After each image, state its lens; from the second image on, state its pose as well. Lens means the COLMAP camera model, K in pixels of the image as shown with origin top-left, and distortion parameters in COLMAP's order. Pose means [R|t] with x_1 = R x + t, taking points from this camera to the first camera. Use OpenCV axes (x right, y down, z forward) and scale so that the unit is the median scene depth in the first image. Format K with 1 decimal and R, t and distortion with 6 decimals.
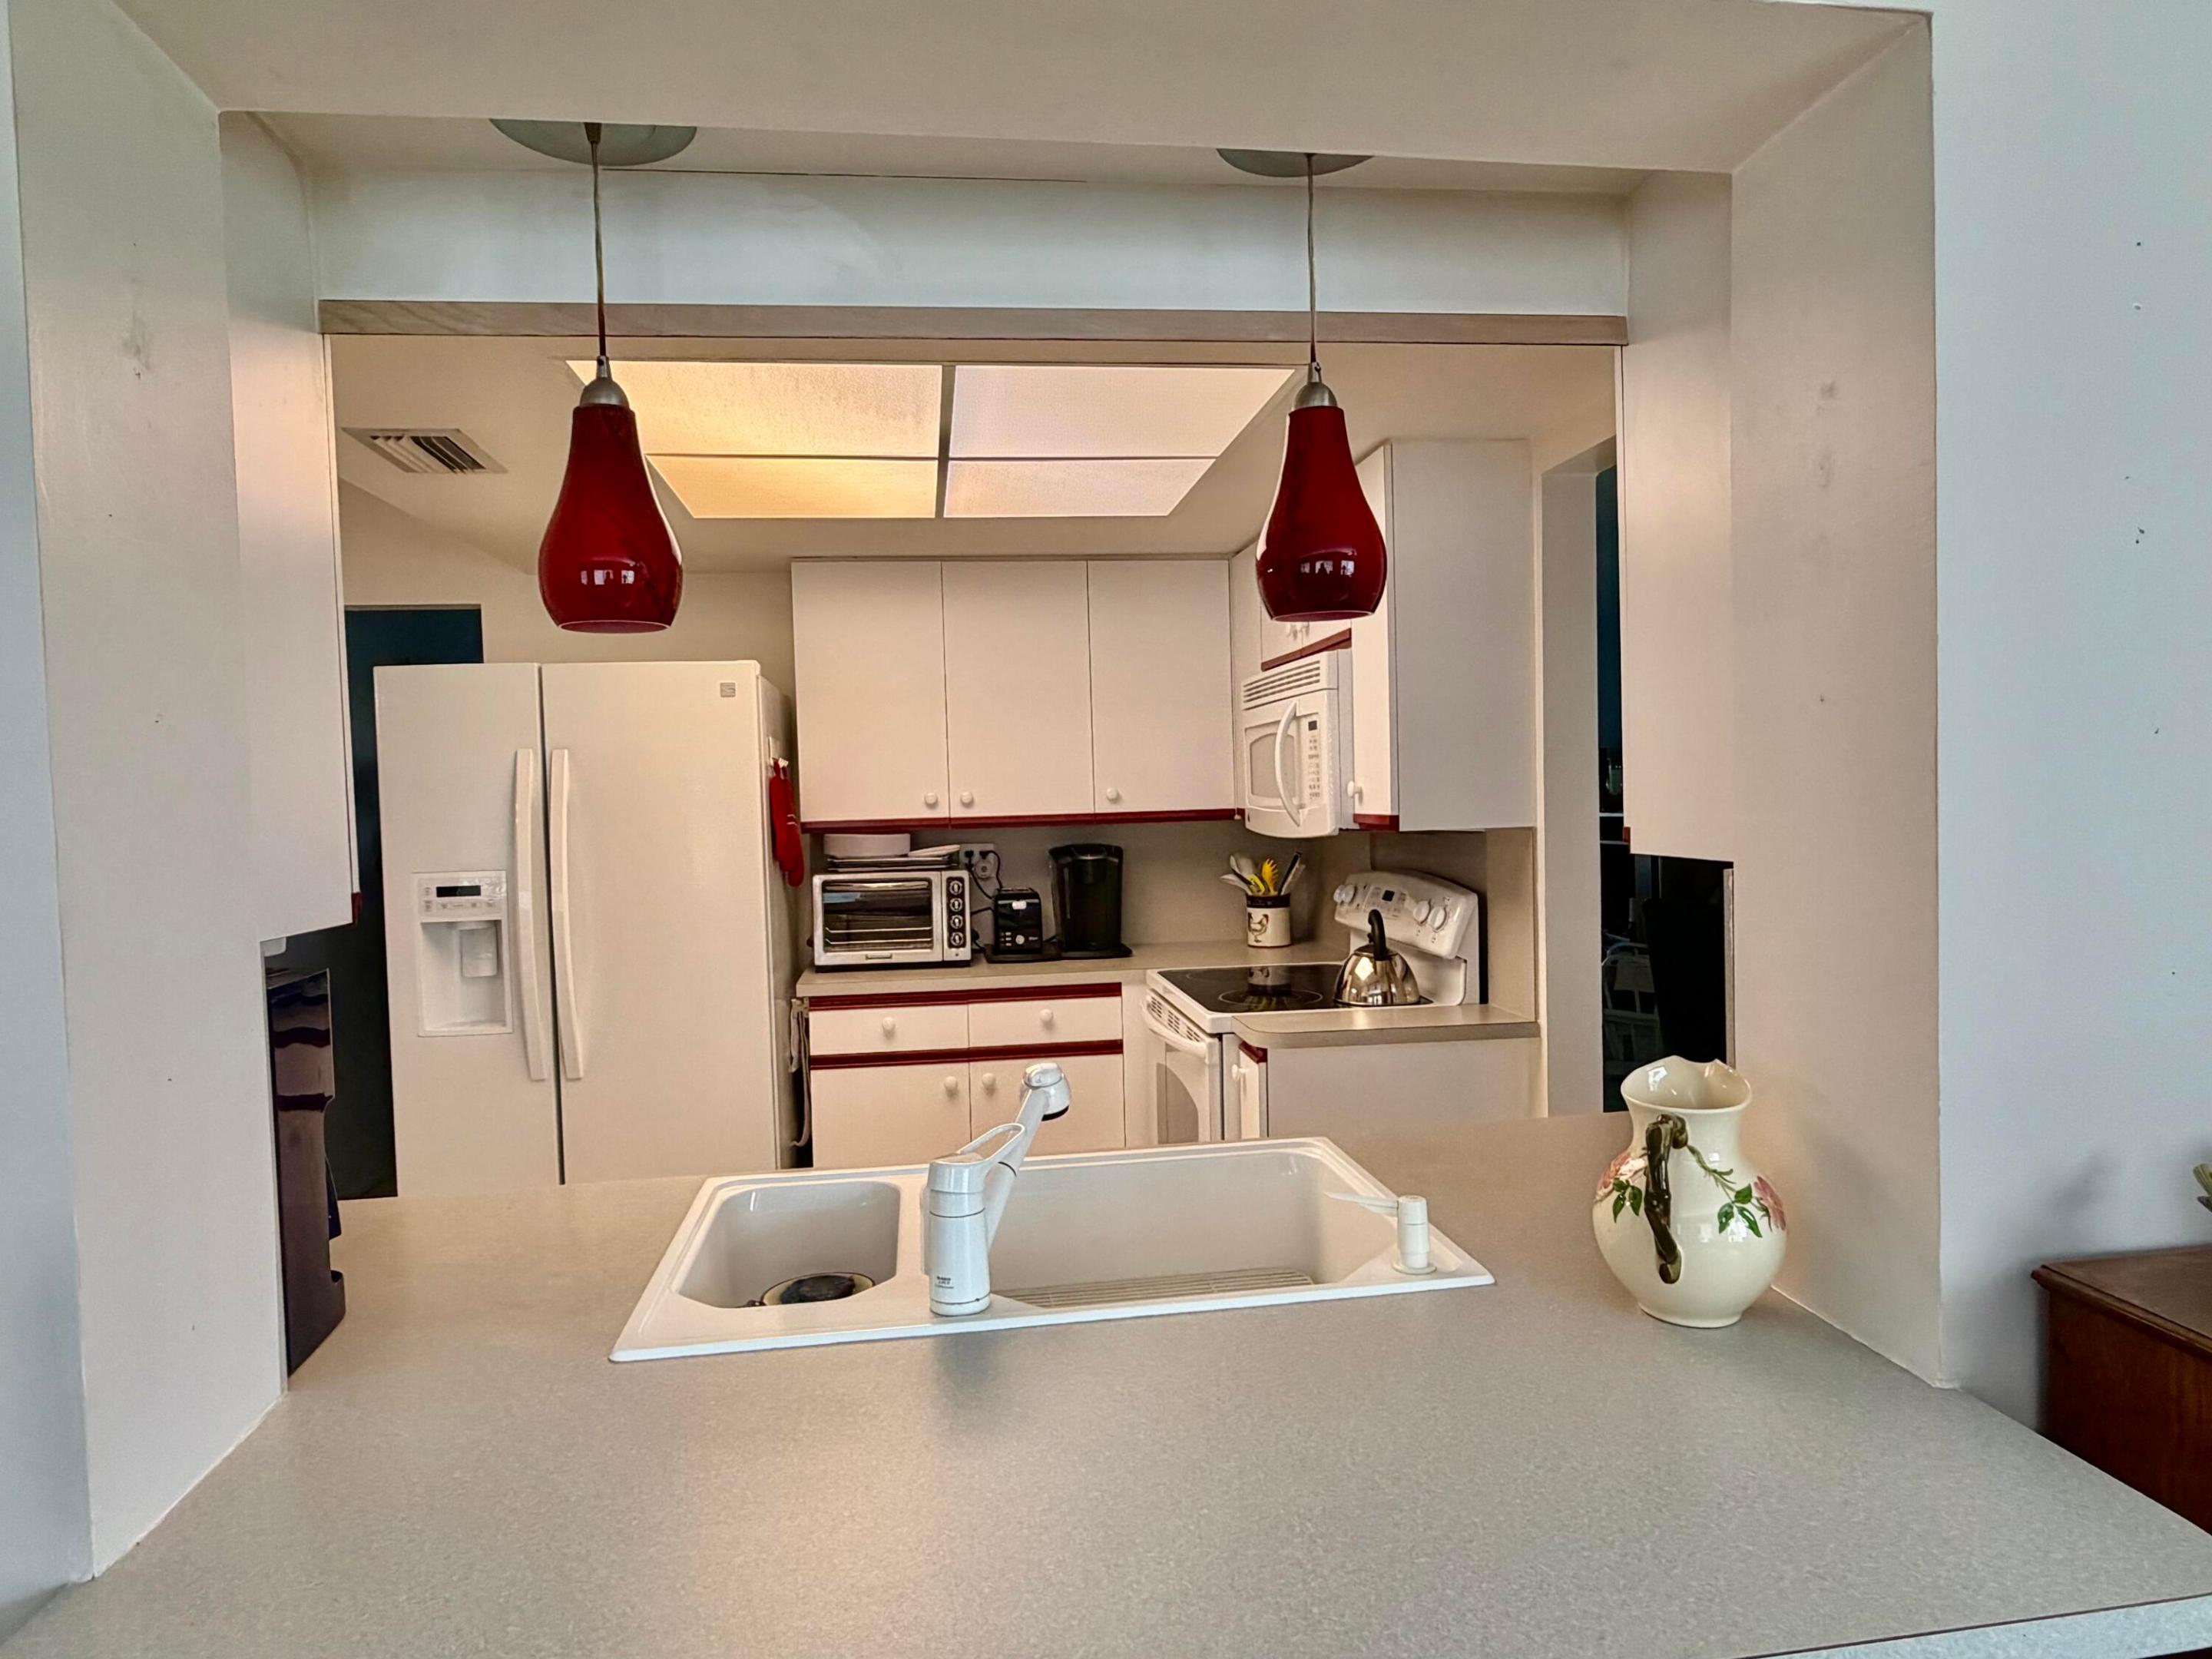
lens RADIAL K [[1315.4, 0, 1102.0], [0, 1315.4, 834.7], [0, 0, 1]] dist [-0.001691, 0.001963]
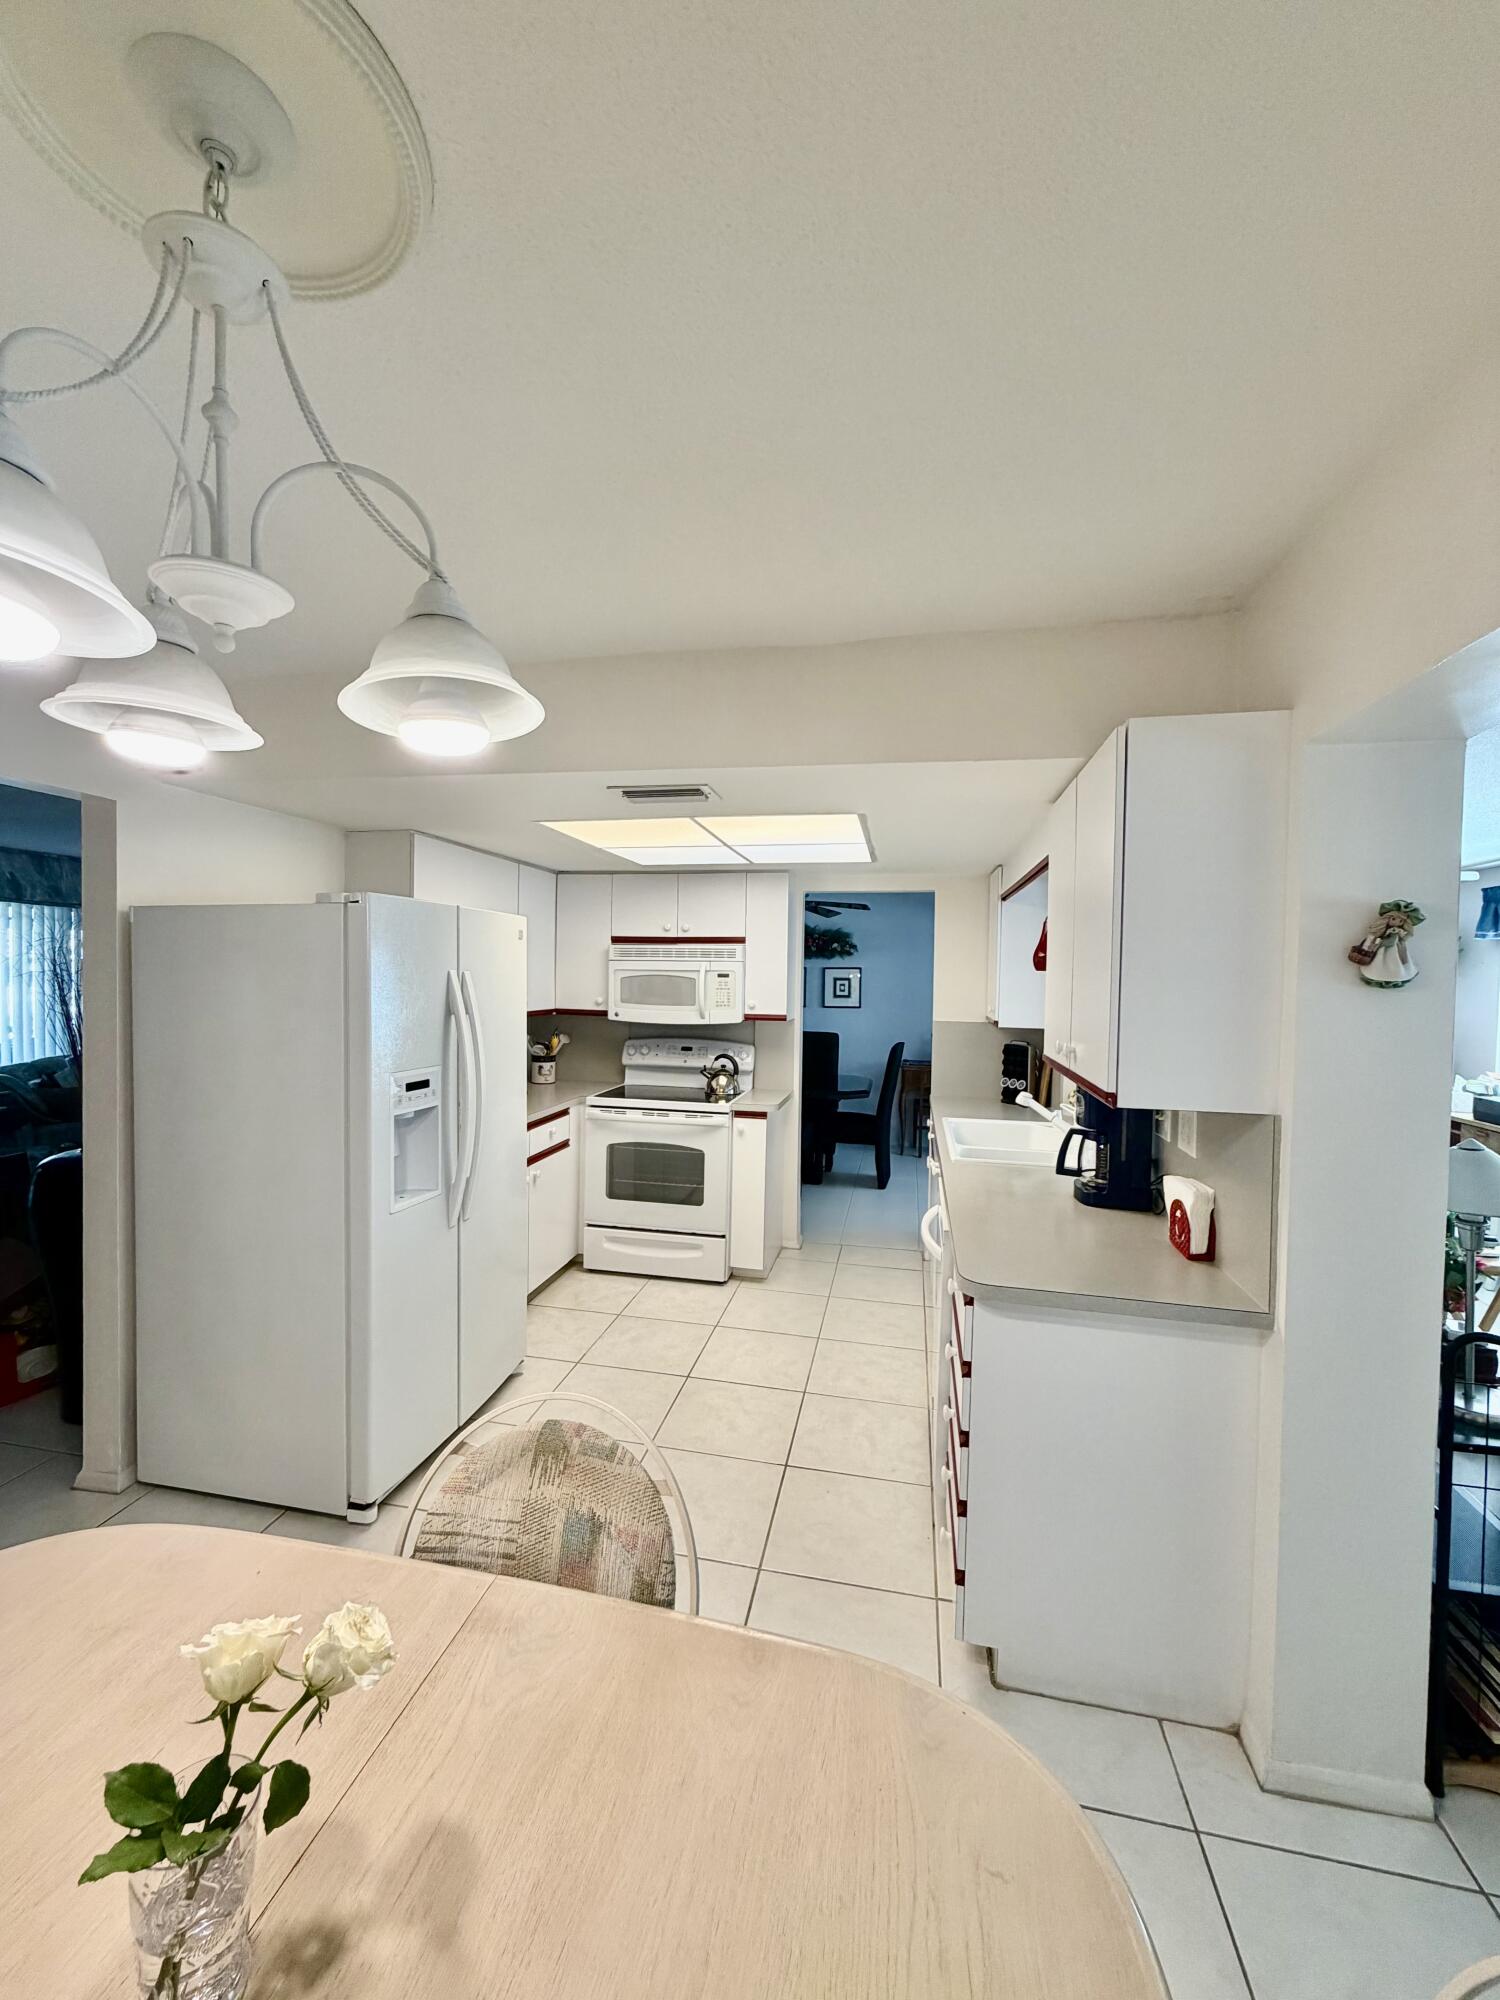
lens RADIAL K [[798.1, 0, 750.3], [0, 798.1, 992.6], [0, 0, 1]] dist [-0.001845, 0.000310]
pose [[0.326296, 0.015146, 0.945146, -0.915712], [0.006121, 0.999817, -0.018136, -0.022565], [-0.945248, 0.011703, 0.326144, 0.399984]]
